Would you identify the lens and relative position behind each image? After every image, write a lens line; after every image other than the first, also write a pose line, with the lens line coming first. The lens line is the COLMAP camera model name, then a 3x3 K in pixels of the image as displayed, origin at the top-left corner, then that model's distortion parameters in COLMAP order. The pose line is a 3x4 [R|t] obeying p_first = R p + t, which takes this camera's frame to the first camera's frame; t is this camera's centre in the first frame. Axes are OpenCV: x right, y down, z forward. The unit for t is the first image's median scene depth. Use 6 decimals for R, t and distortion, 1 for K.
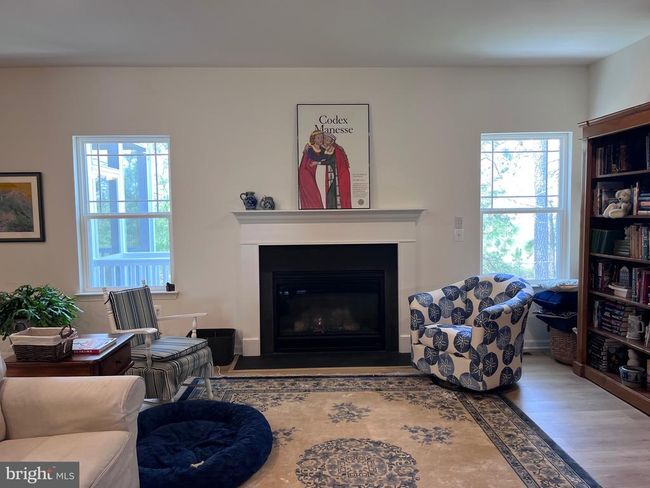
lens RADIAL K [[499.0, 0, 322.5], [0, 499.0, 245.2], [0, 0, 1]] dist [0.037000, -0.031018]
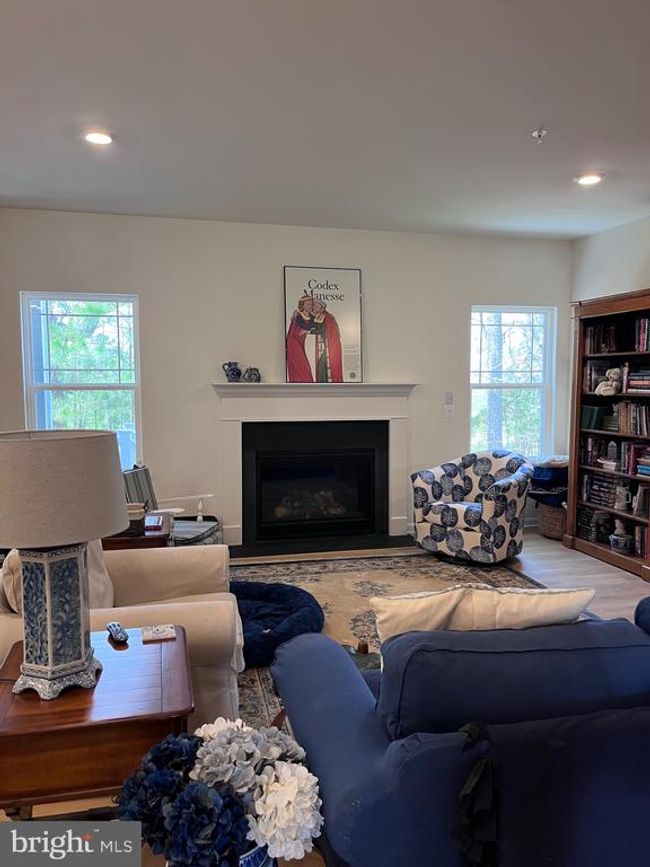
lens RADIAL K [[665.7, 0, 326.2], [0, 665.7, 433.7], [0, 0, 1]] dist [0.037000, -0.031018]
pose [[0.978031, -0.003539, 0.208427, -0.245072], [0.000619, 0.999901, 0.014075, 0.005268], [-0.208456, -0.013637, 0.977937, -0.216467]]
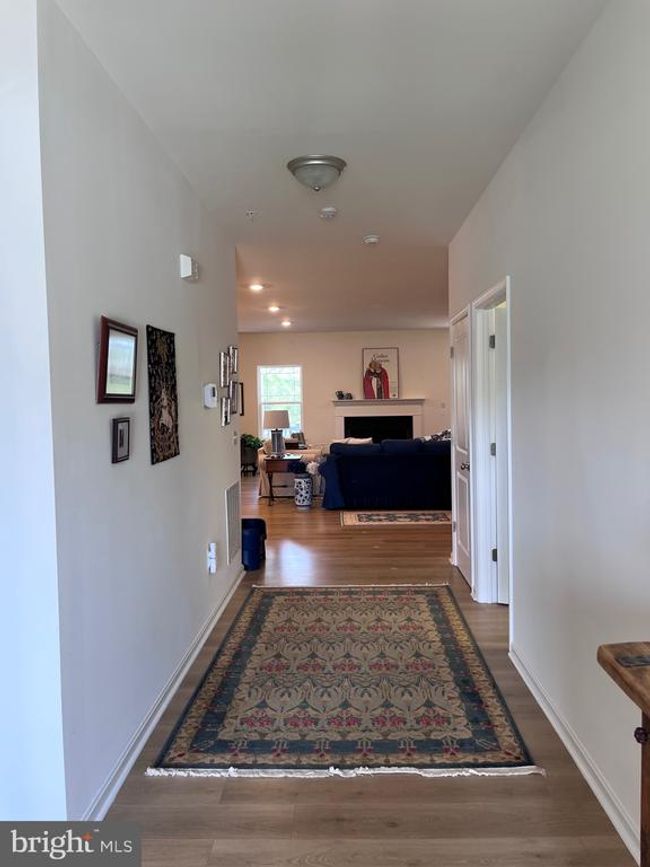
lens RADIAL K [[665.7, 0, 325.3], [0, 665.7, 431.8], [0, 0, 1]] dist [0.037000, -0.031018]
pose [[0.998080, -0.002564, -0.061885, -0.038284], [0.001621, 0.999882, -0.015290, 0.112100], [0.061917, 0.015161, 0.997966, -1.875765]]
